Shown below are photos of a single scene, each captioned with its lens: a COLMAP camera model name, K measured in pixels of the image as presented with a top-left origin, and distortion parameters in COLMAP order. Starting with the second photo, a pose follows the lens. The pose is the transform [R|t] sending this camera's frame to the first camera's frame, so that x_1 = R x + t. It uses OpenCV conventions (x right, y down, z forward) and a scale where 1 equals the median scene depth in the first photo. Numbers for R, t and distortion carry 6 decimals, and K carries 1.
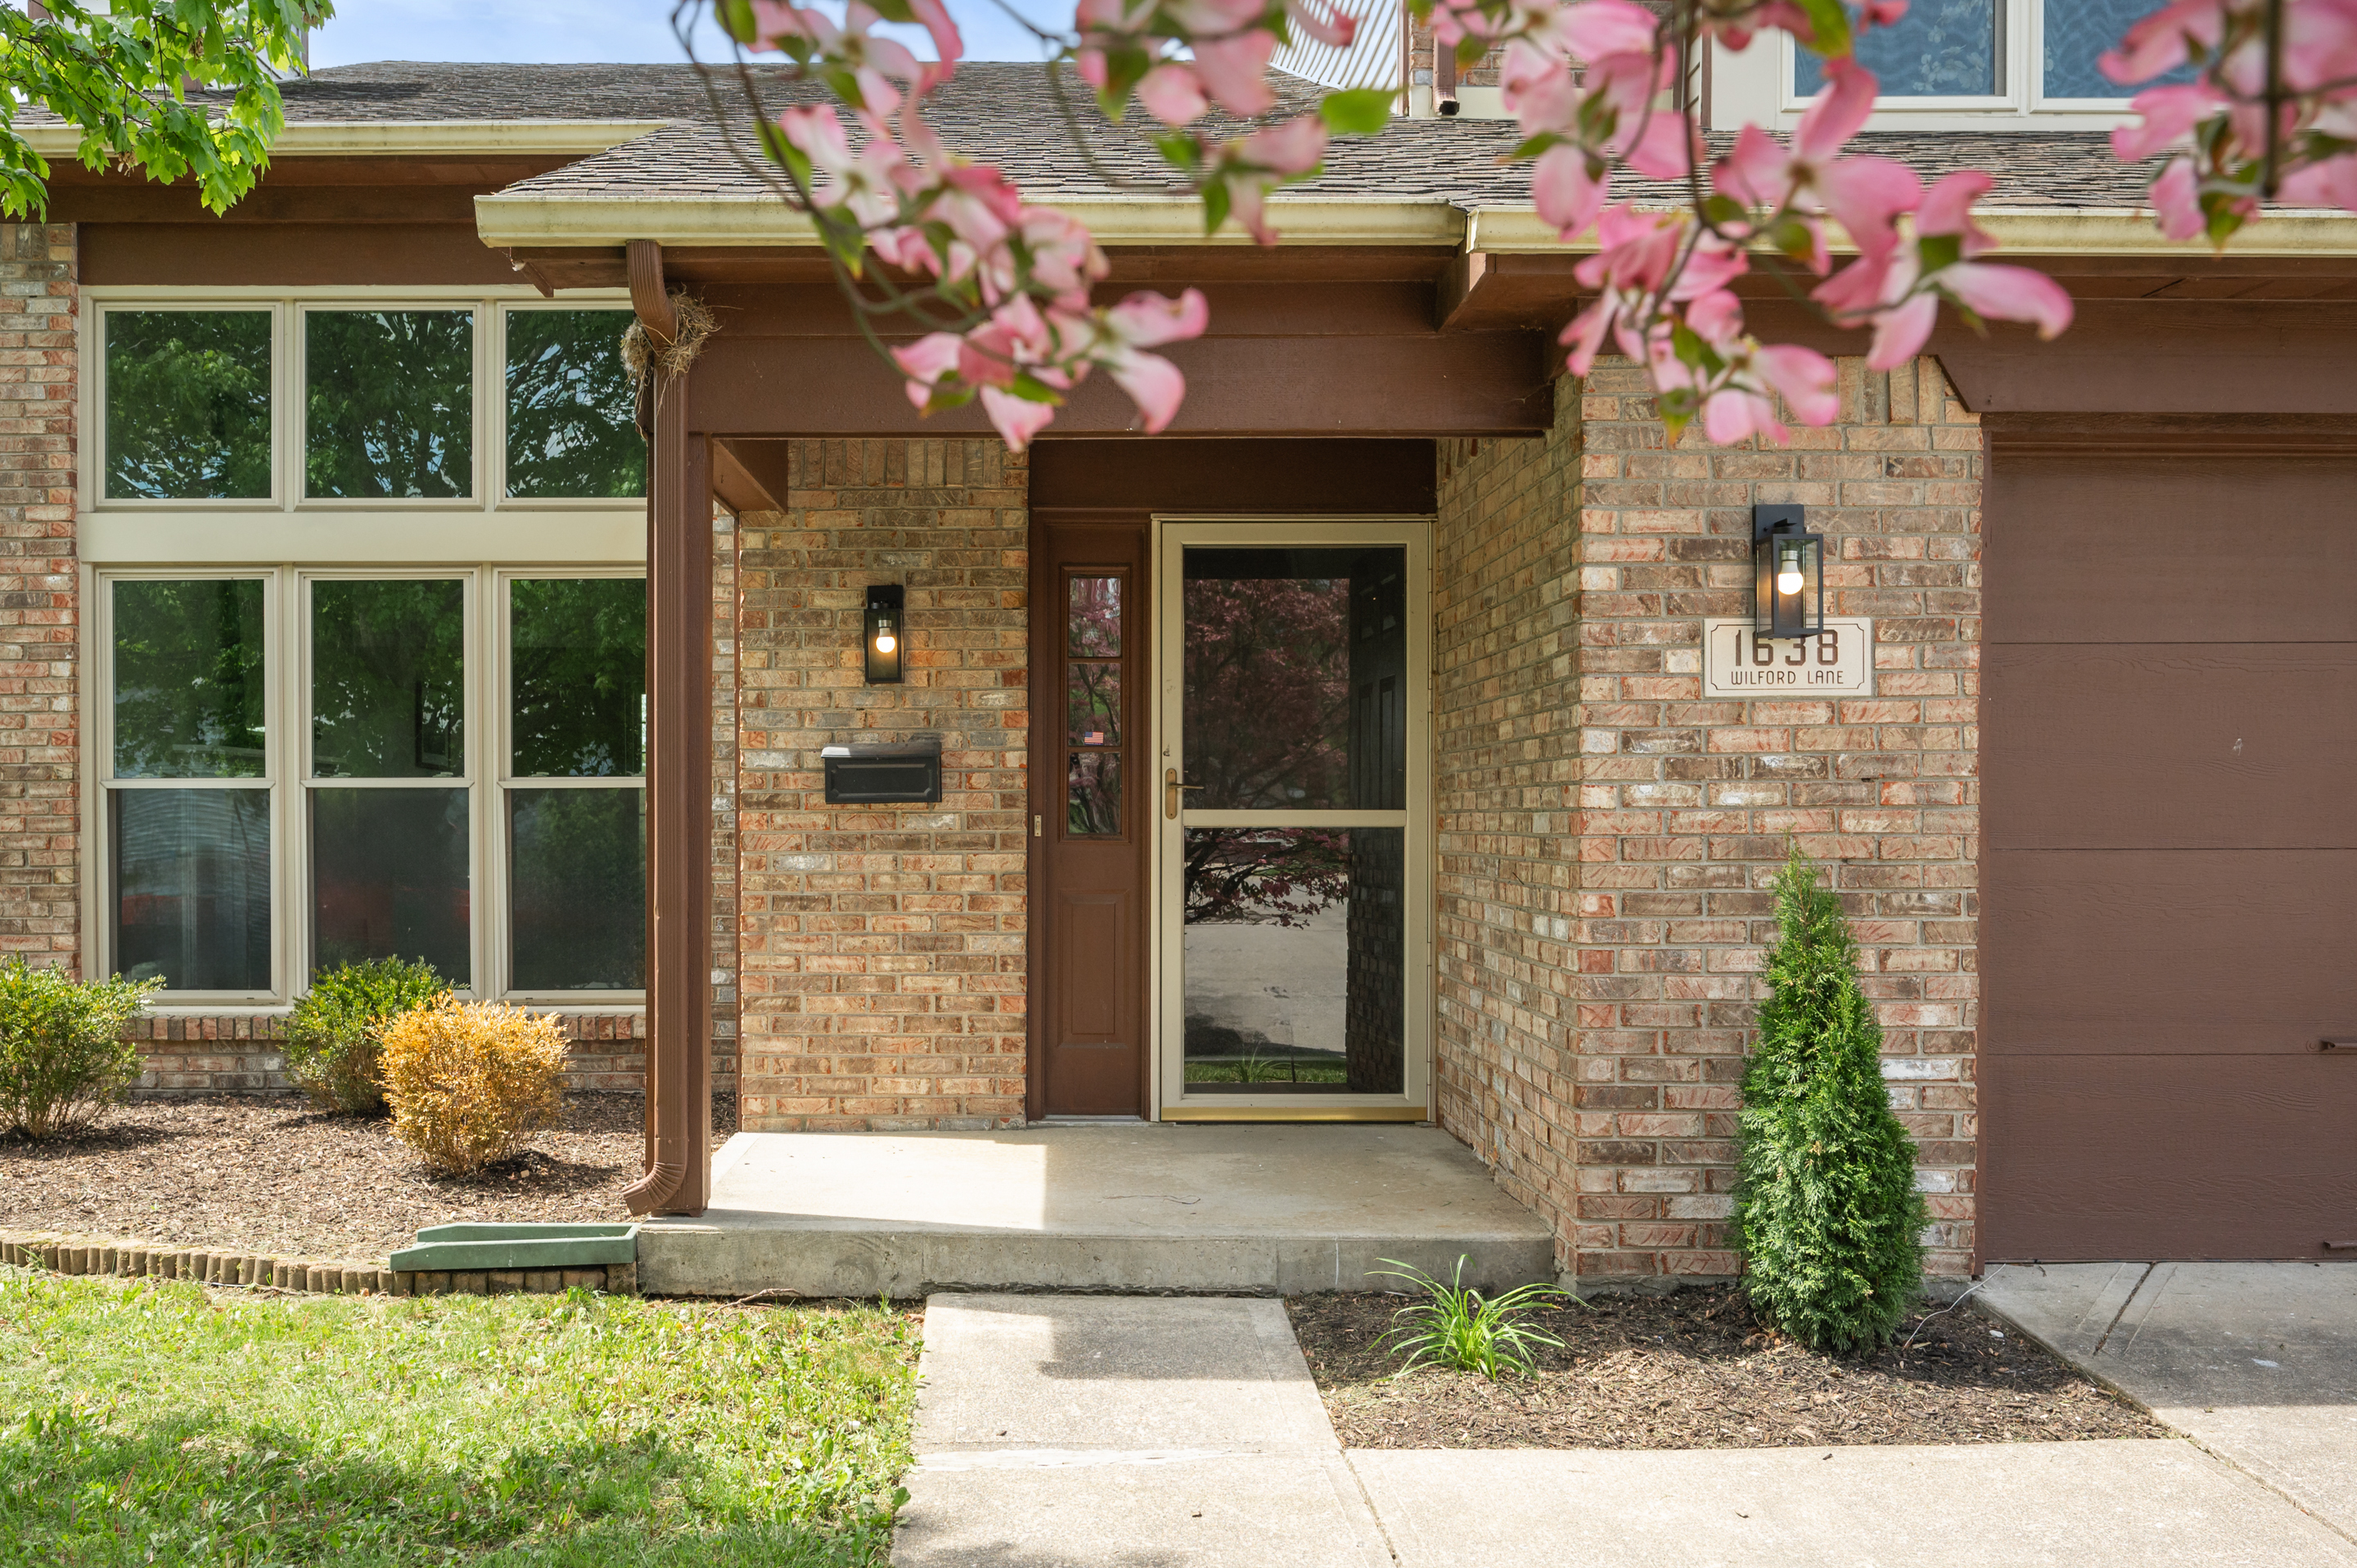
lens RADIAL K [[1676.7, 0, 440.3], [0, 1676.7, 814.4], [0, 0, 1]] dist [-0.003594, -0.000969]
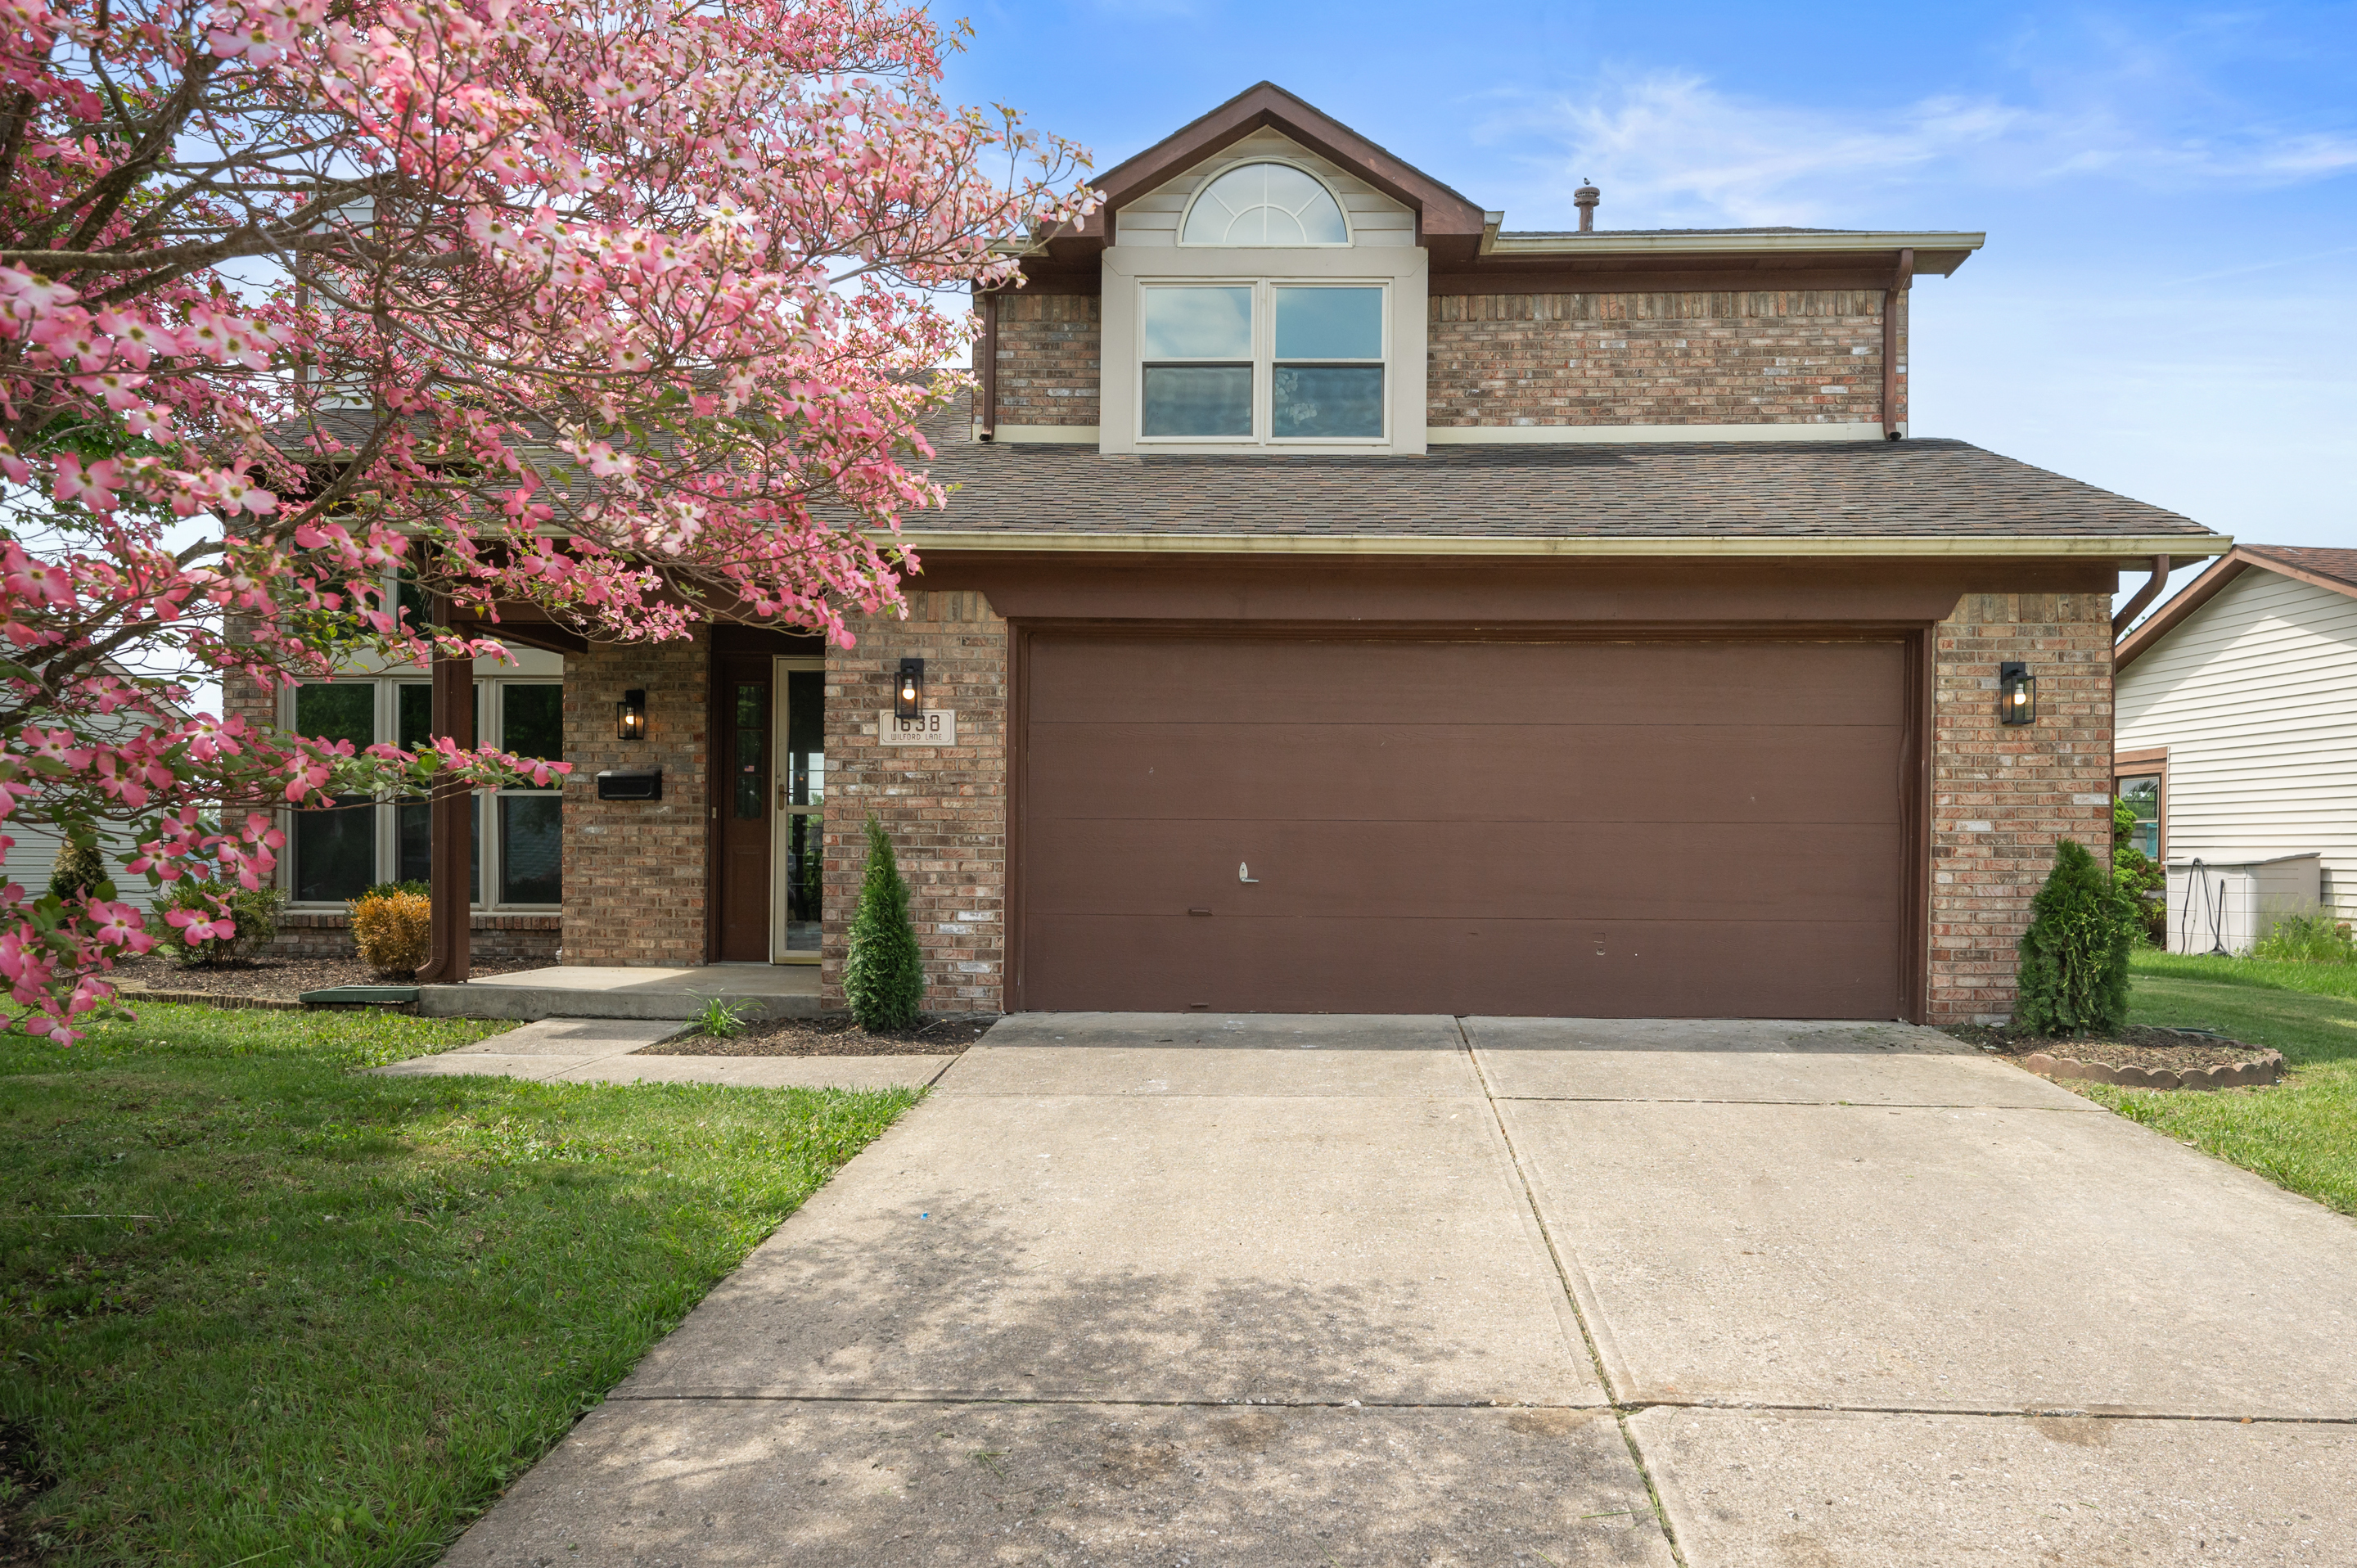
lens RADIAL K [[1627.1, 0, 1179.6], [0, 1627.1, 883.5], [0, 0, 1]] dist [-0.002468, 0.000612]
pose [[0.999266, 0.011160, -0.036648, 1.228969], [-0.011306, 0.999929, -0.003780, 0.114602], [0.036603, 0.004192, 0.999321, -1.119890]]
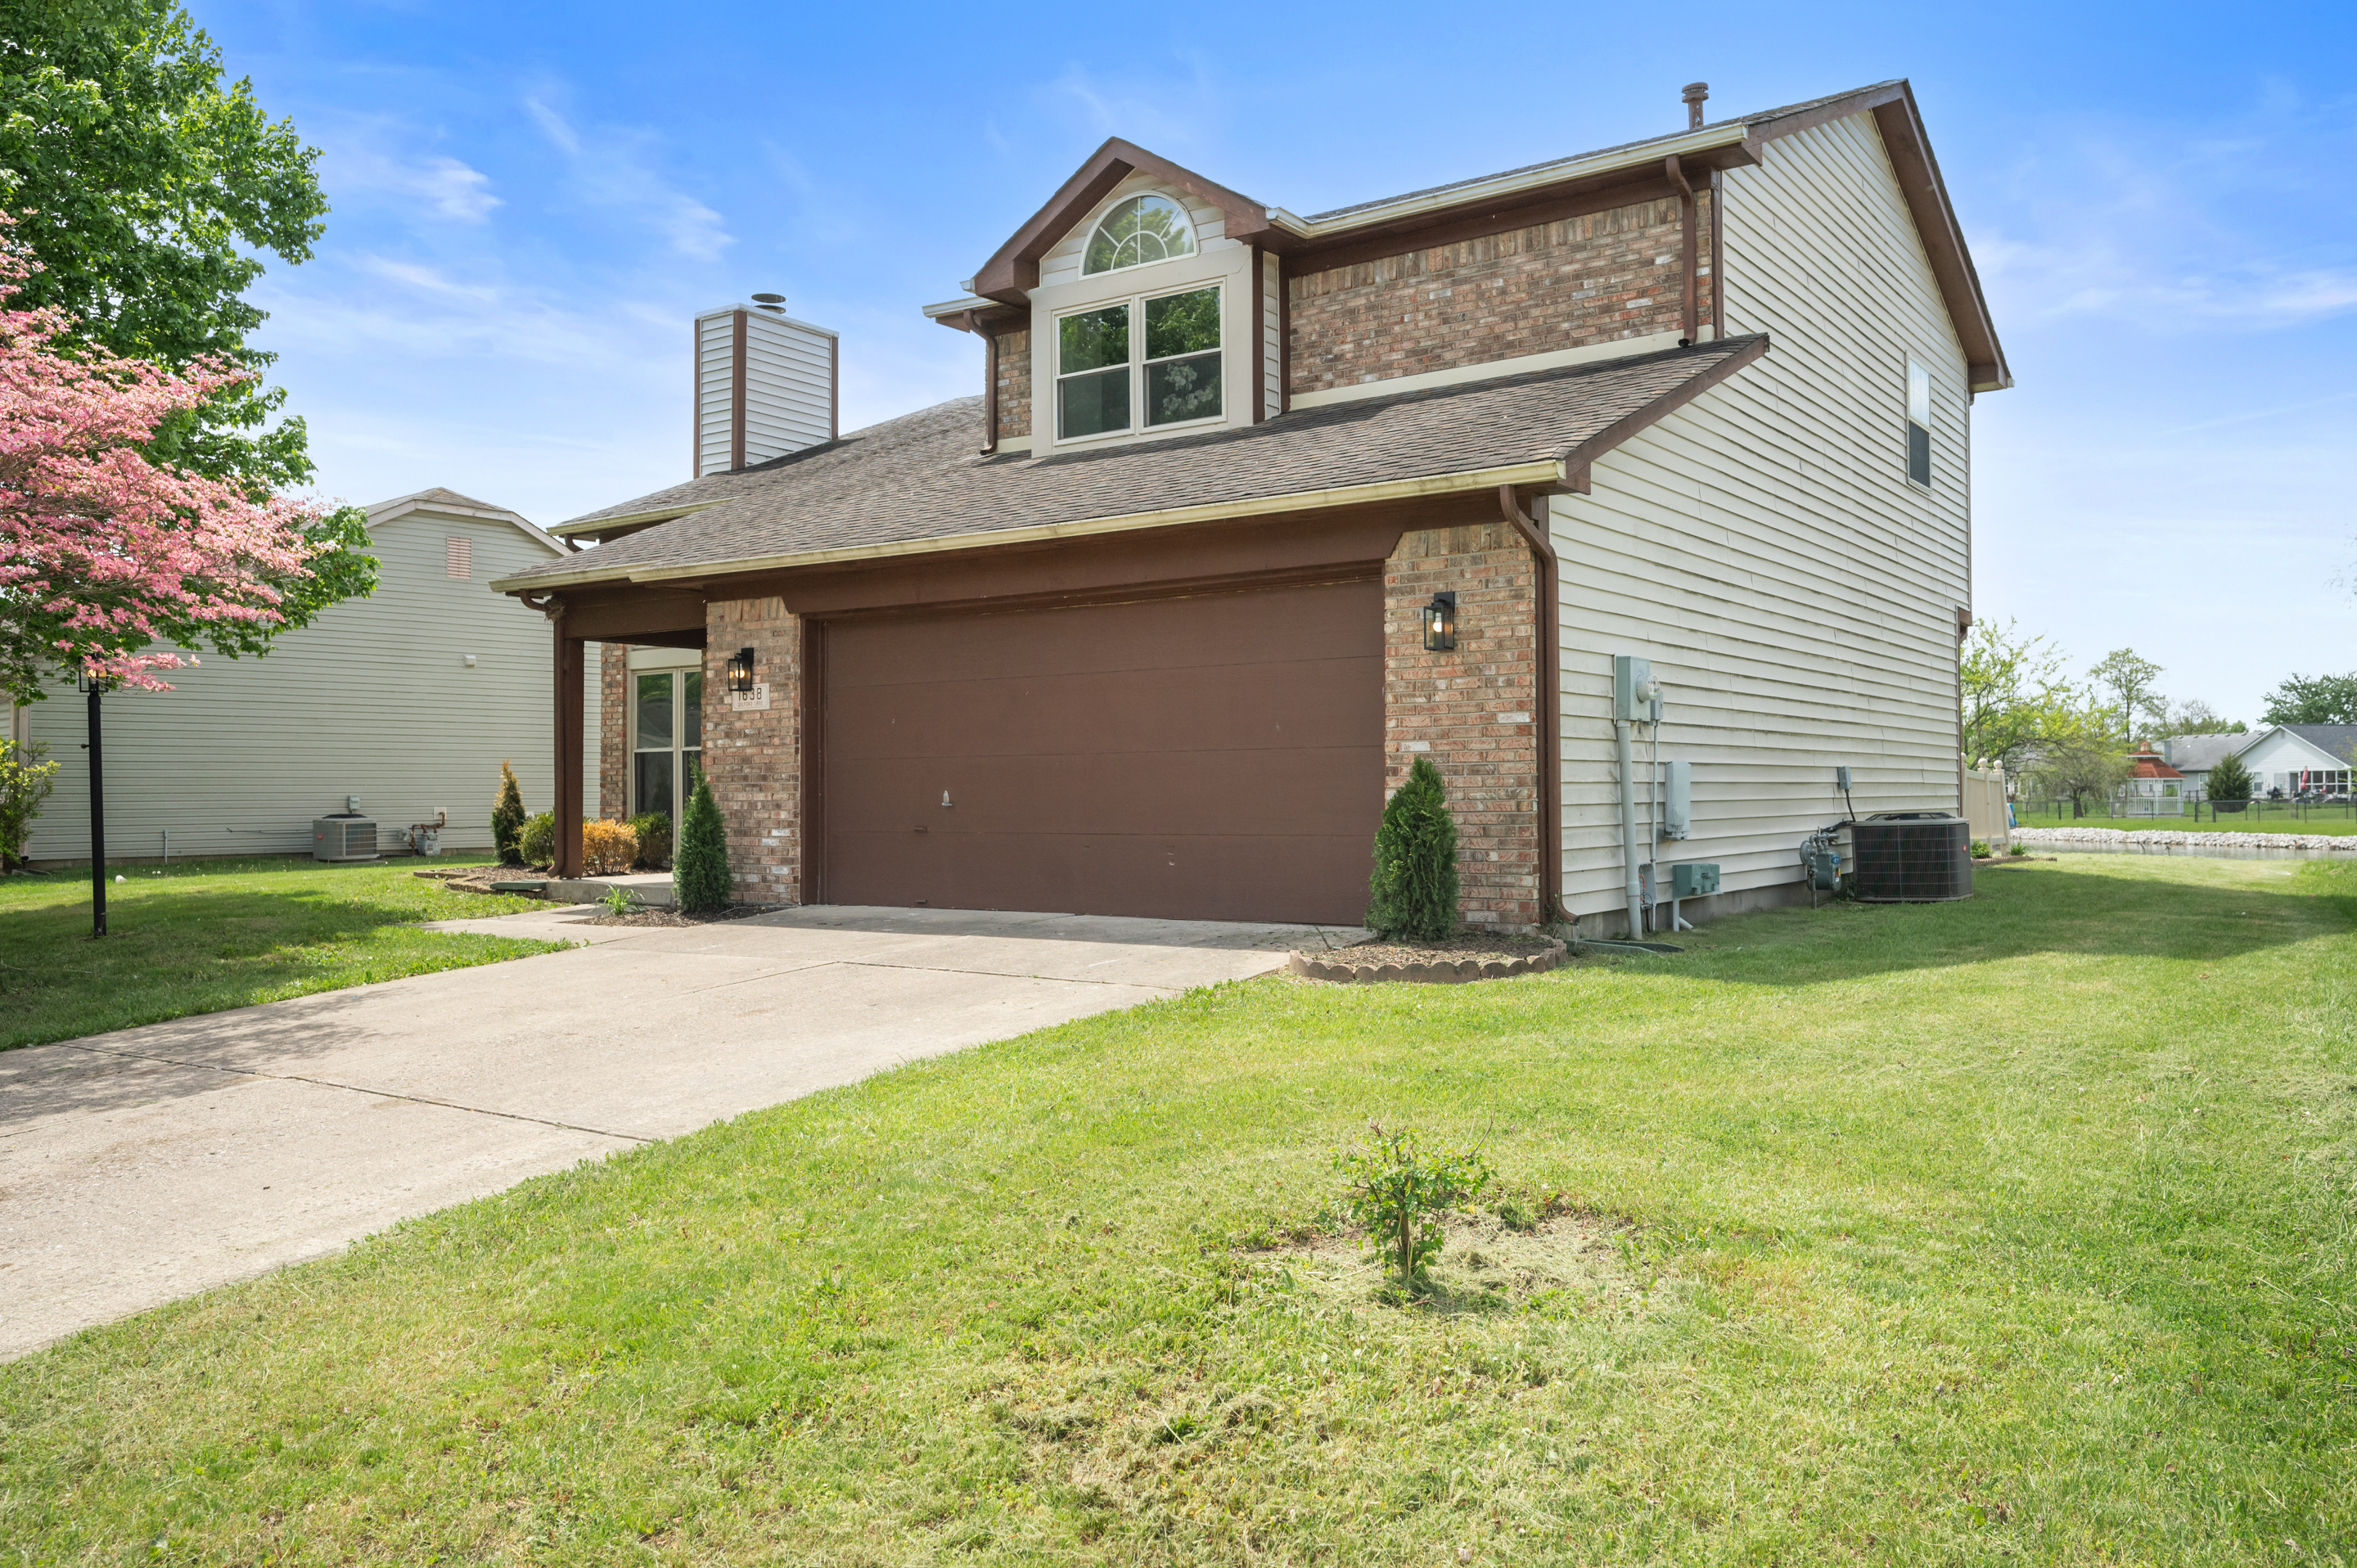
lens RADIAL K [[1736.7, 0, 1178.5], [0, 1736.7, 784.0], [0, 0, 1]] dist [-0.002327, -0.000057]
pose [[0.821503, -0.006885, -0.570162, 3.249164], [-0.003235, 0.999855, -0.016734, 0.114583], [0.570195, 0.015591, 0.821362, -1.154846]]
